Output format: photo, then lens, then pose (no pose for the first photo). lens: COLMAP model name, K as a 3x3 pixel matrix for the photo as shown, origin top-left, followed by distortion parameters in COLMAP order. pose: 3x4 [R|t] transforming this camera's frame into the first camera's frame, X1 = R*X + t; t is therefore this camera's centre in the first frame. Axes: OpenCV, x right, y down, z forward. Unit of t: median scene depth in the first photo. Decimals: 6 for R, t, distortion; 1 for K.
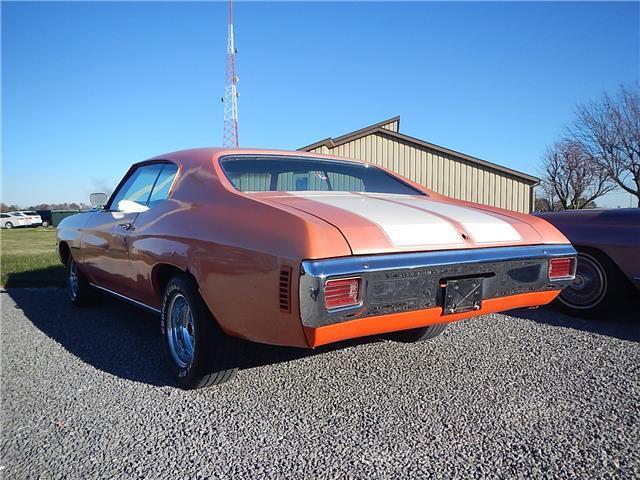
lens RADIAL K [[538.8, 0, 318.1], [0, 538.8, 242.2], [0, 0, 1]] dist [0.006205, -0.007234]
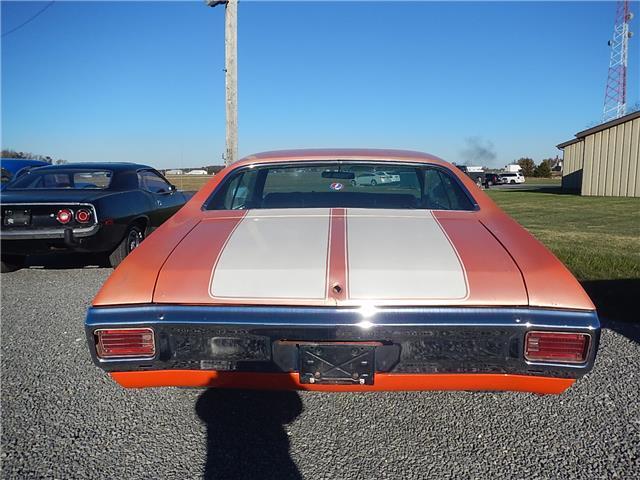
lens RADIAL K [[538.8, 0, 323.9], [0, 538.8, 243.3], [0, 0, 1]] dist [0.006205, -0.007234]
pose [[0.797689, 0.090718, -0.596206, 0.624563], [-0.042416, 0.994612, 0.094590, -0.132170], [0.601575, -0.050165, 0.797240, 0.329006]]
